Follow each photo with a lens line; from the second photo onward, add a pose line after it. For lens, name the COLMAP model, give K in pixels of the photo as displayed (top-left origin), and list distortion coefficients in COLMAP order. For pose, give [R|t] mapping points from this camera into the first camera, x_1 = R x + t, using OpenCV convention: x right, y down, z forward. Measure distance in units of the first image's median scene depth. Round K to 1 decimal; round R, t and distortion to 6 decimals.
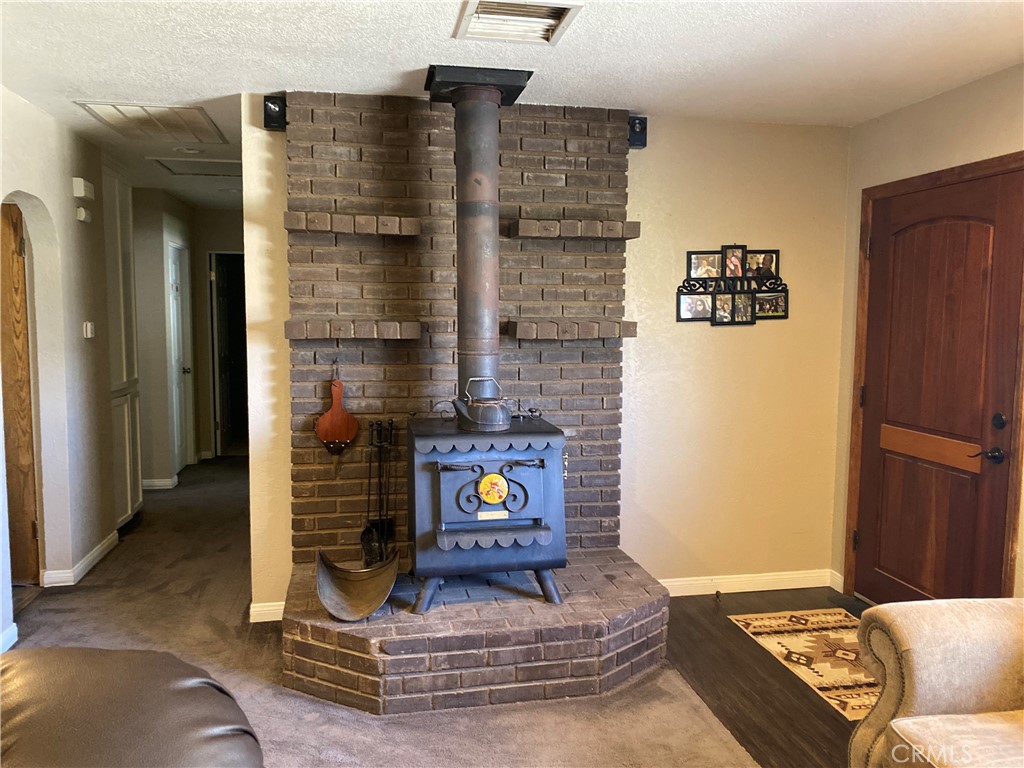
lens RADIAL K [[797.0, 0, 512.0], [0, 797.0, 384.0], [0, 0, 1]] dist [0.025119, -0.001663]
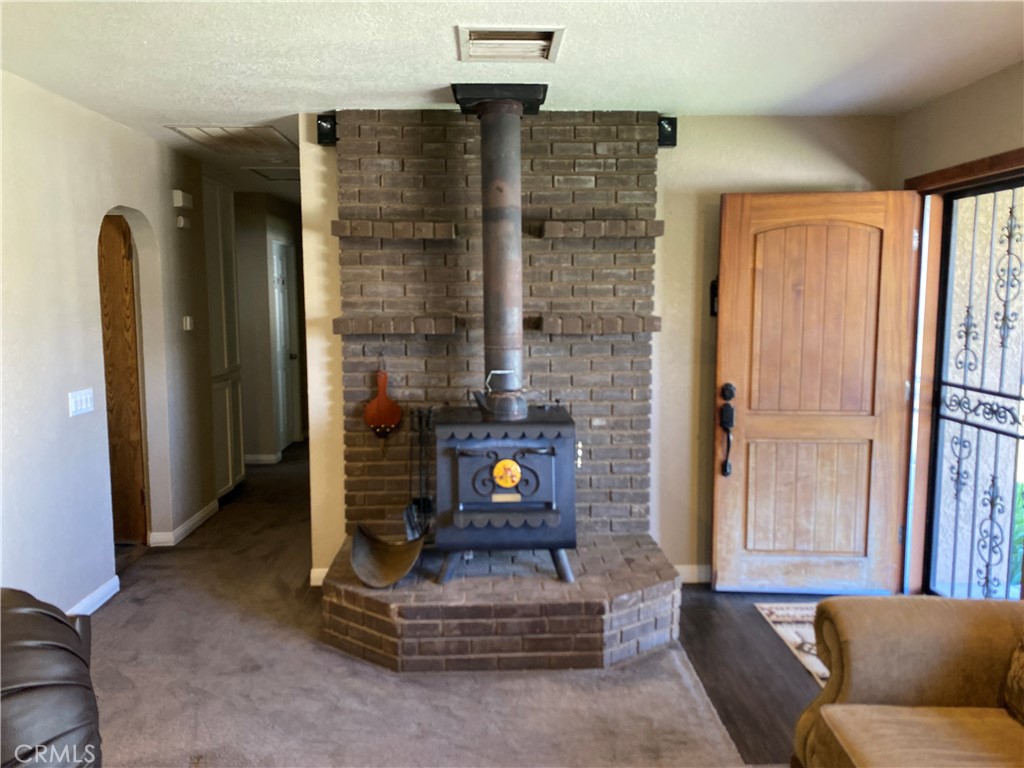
lens RADIAL K [[787.9, 0, 512.0], [0, 787.9, 384.0], [0, 0, 1]] dist [0.046384, 0.002638]
pose [[0.986915, 0.010652, -0.160890, 0.134193], [-0.006962, 0.999700, 0.023483, -0.014006], [0.161092, -0.022056, 0.986693, -0.050126]]
